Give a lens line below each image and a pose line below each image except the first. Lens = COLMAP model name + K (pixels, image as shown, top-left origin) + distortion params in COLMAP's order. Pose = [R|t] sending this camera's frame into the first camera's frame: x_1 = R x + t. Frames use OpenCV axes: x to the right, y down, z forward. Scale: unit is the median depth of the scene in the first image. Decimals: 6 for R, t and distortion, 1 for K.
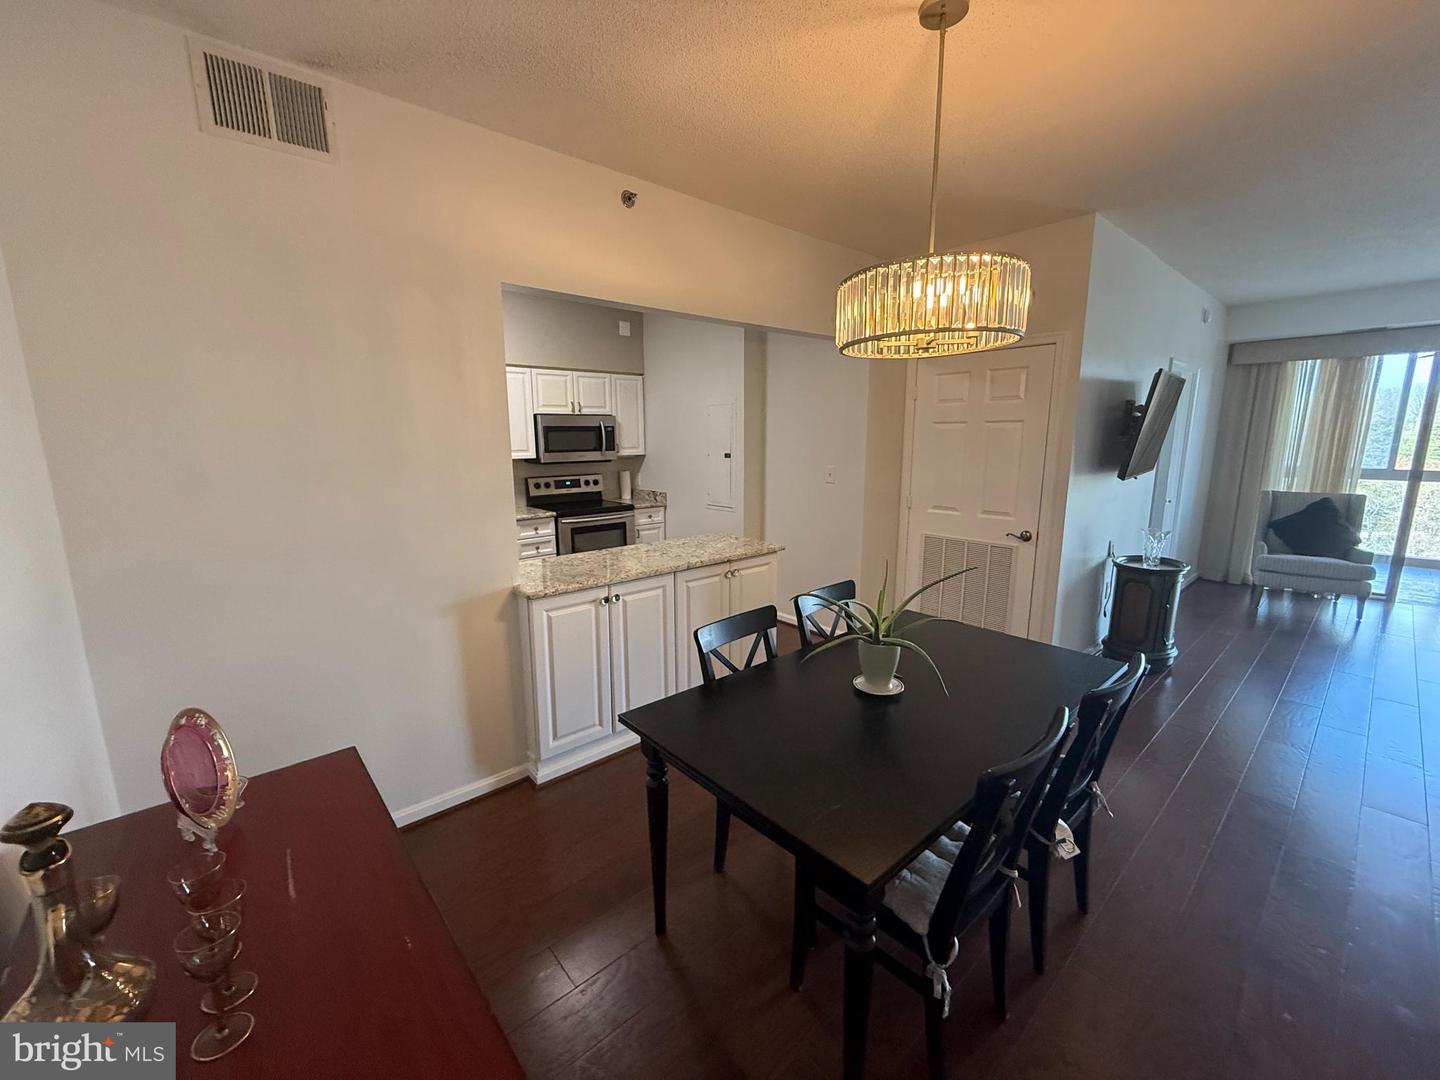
lens RADIAL K [[576.4, 0, 713.4], [0, 576.4, 541.0], [0, 0, 1]] dist [-0.000079, -0.000029]
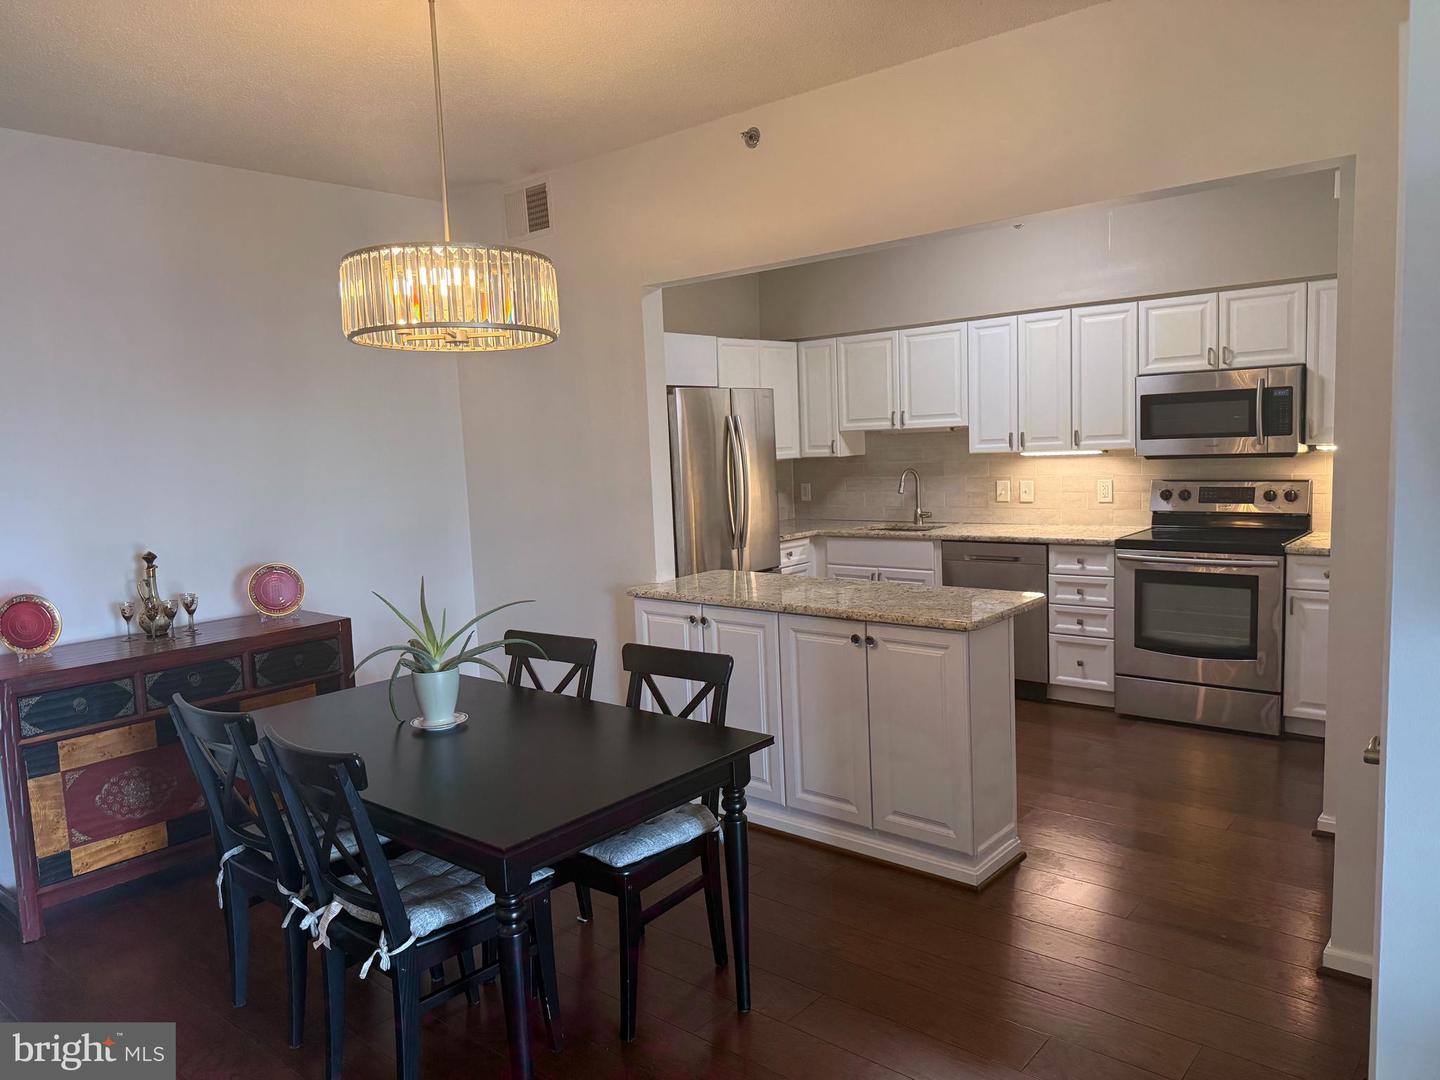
lens RADIAL K [[1021.2, 0, 715.7], [0, 1021.2, 540.7], [0, 0, 1]] dist [0.003761, -0.000031]
pose [[0.153564, 0.104667, -0.982580, 0.656411], [-0.139555, 0.986705, 0.083296, -0.073292], [0.978234, 0.124333, 0.166129, 0.390935]]
